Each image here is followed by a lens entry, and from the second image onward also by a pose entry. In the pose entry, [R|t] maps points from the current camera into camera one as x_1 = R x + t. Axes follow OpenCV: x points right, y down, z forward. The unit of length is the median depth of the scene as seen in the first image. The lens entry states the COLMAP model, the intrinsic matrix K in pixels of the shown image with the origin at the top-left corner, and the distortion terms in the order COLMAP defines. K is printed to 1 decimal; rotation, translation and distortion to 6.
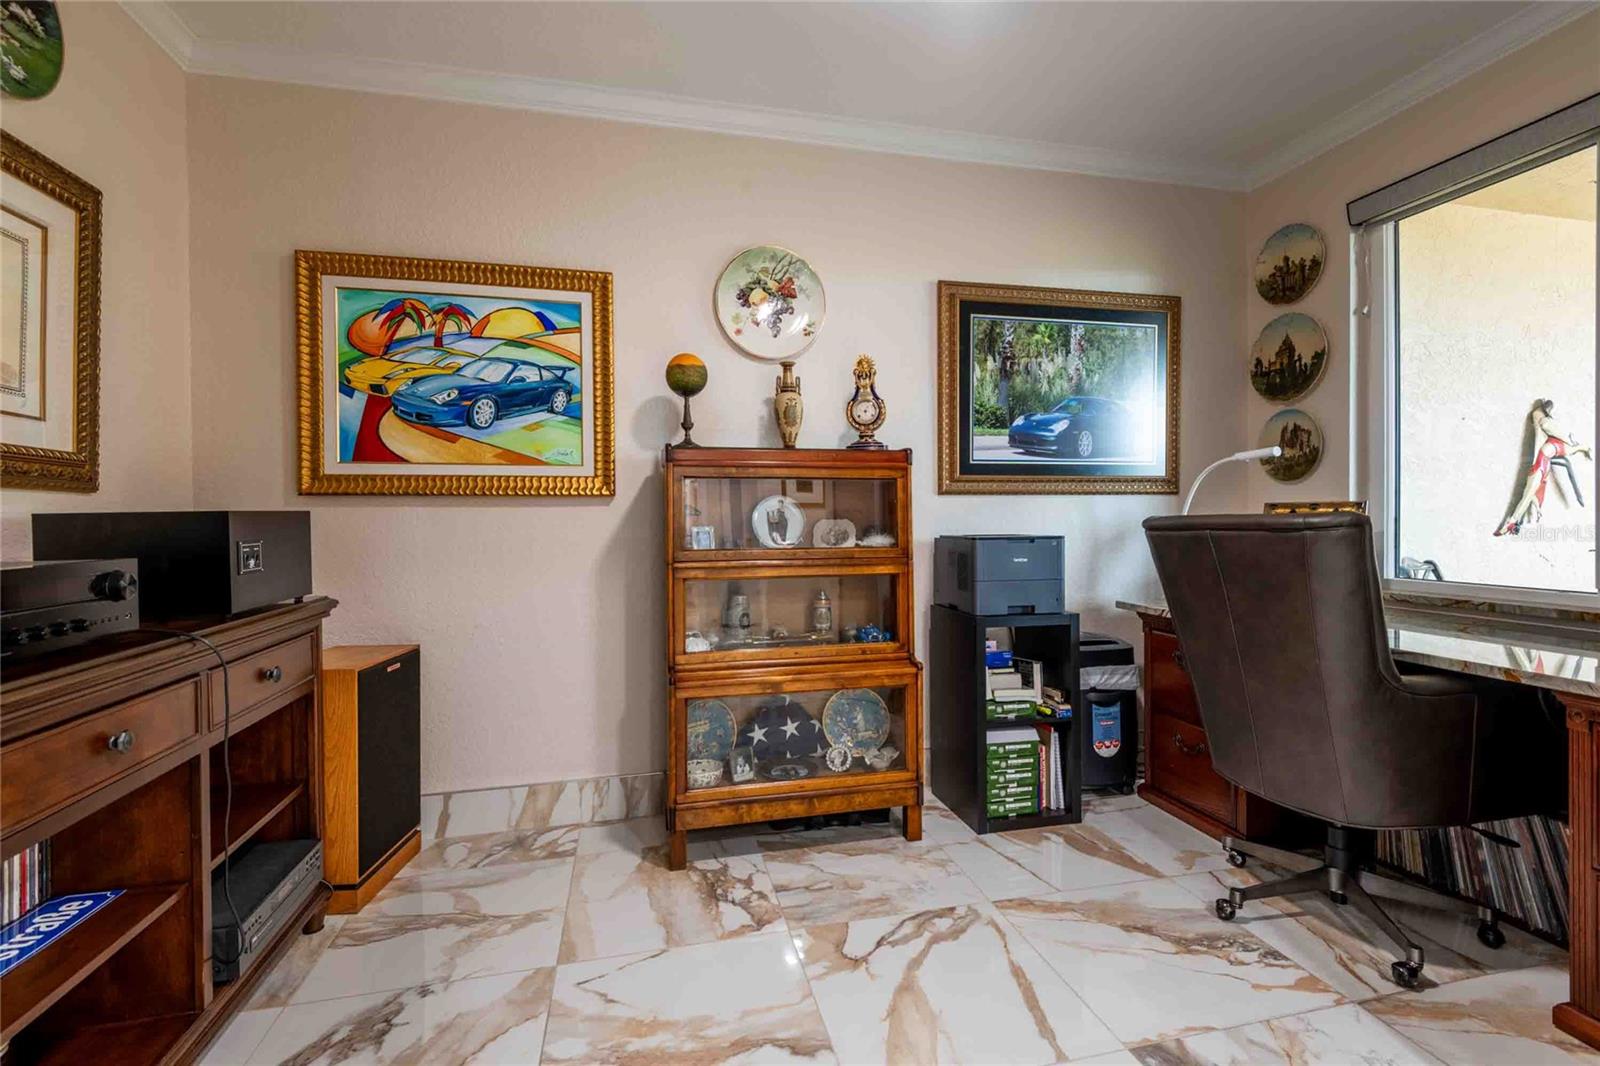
lens RADIAL K [[745.9, 0, 800.3], [0, 745.9, 491.2], [0, 0, 1]] dist [0.020806, -0.013248]
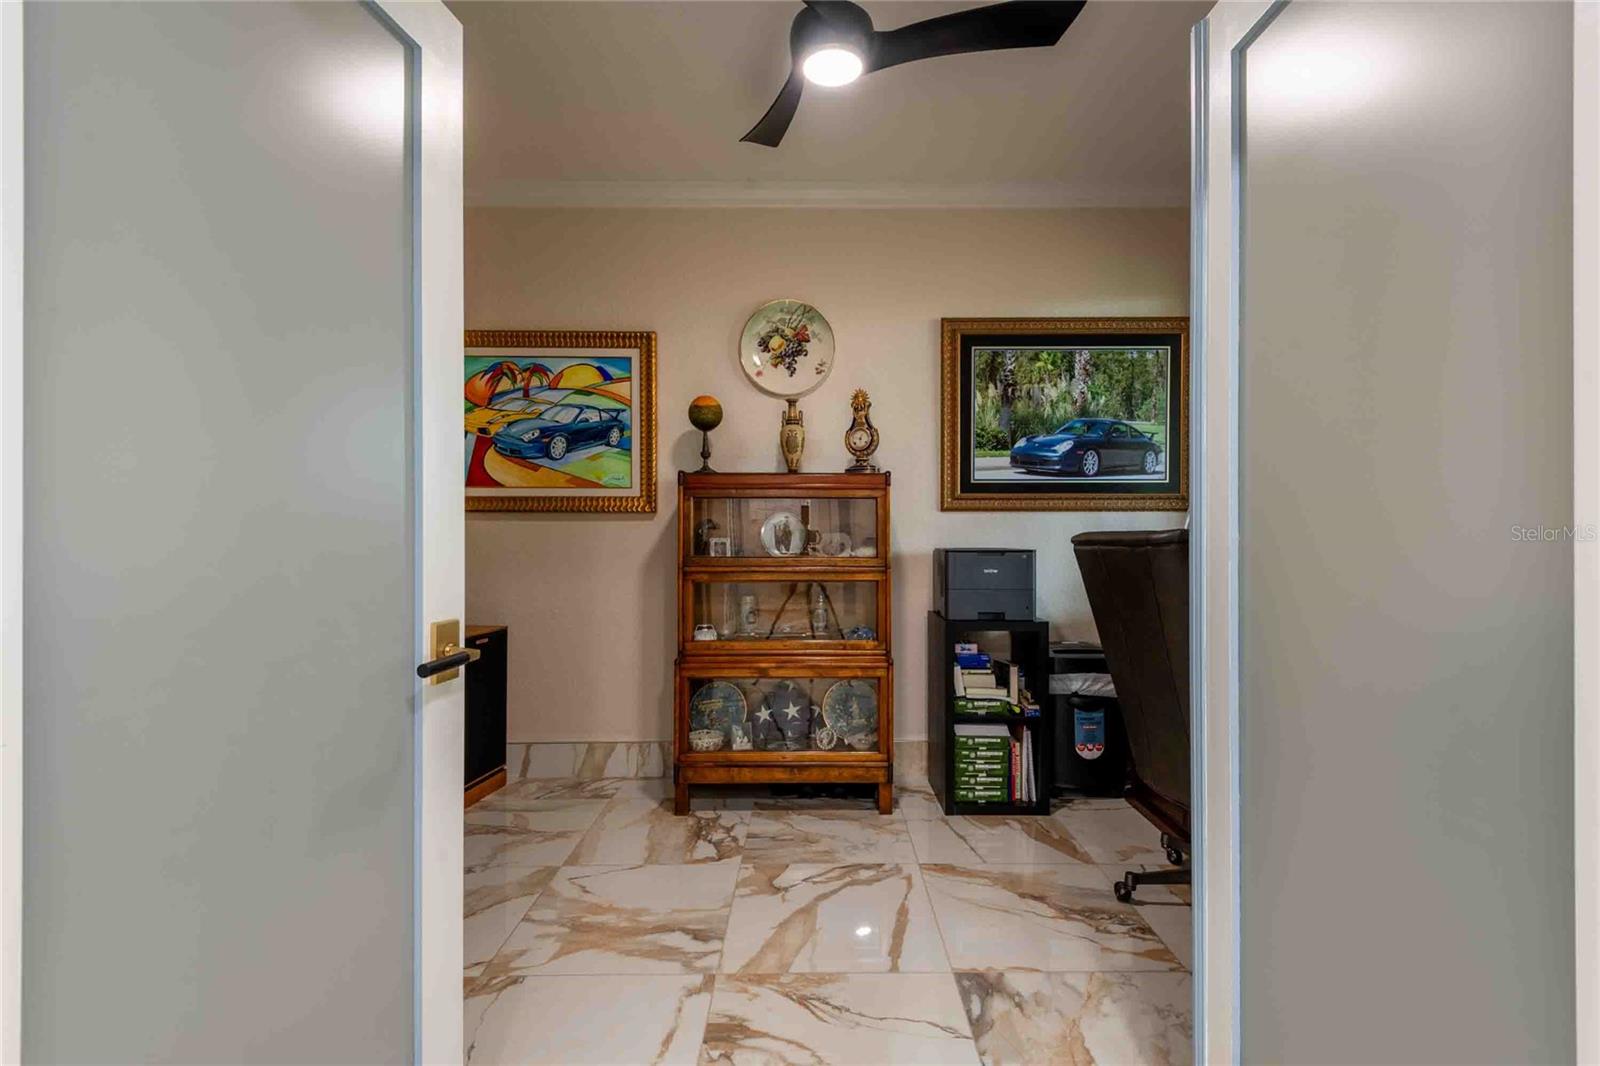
lens RADIAL K [[745.9, 0, 800.3], [0, 745.9, 491.2], [0, 0, 1]] dist [0.020806, -0.013248]
pose [[0.971695, -0.005174, -0.236180, 0.280503], [0.001197, 0.999855, -0.016979, -0.007569], [0.236234, 0.016215, 0.971561, -0.141946]]
